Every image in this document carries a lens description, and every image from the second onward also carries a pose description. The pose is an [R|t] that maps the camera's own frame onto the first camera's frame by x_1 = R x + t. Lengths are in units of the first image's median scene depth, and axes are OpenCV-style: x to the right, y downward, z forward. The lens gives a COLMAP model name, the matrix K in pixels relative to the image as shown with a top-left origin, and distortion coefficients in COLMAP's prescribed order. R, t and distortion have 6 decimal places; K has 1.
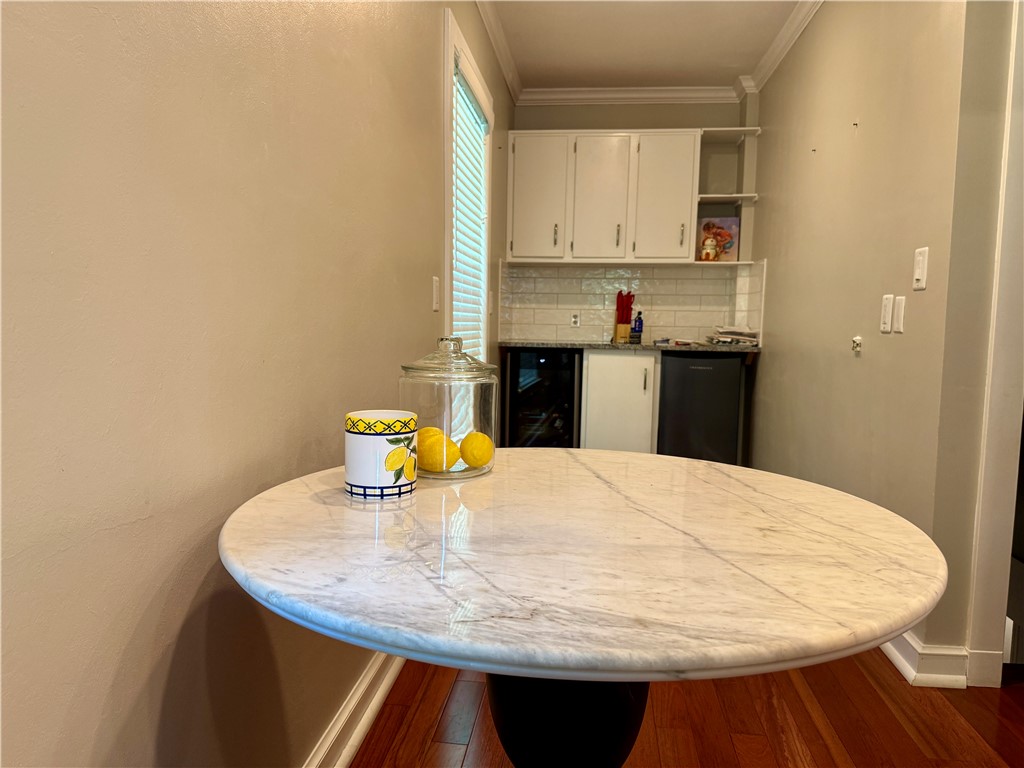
lens RADIAL K [[716.3, 0, 505.8], [0, 716.3, 385.4], [0, 0, 1]] dist [0.002001, -0.024141]
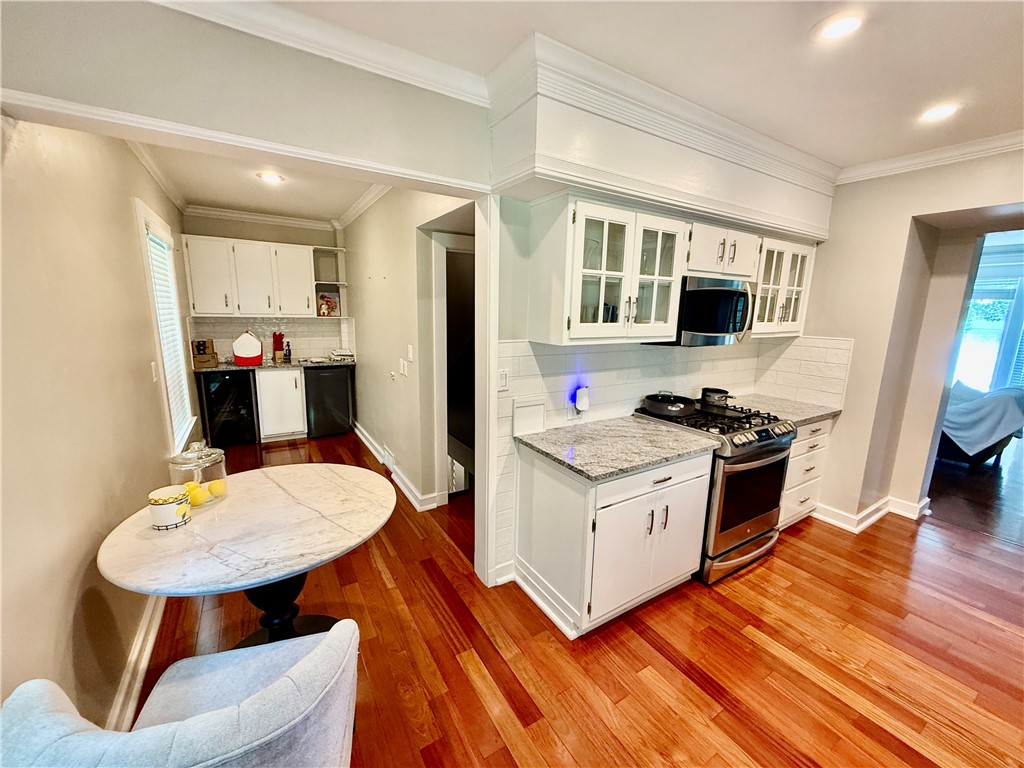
lens RADIAL K [[410.3, 0, 510.8], [0, 410.3, 380.0], [0, 0, 1]] dist [-0.001246, -0.000195]
pose [[0.780791, -0.119168, 0.613322, -0.022193], [0.056727, 0.991109, 0.120356, -0.109978], [-0.622211, -0.059181, 0.780609, -0.180642]]
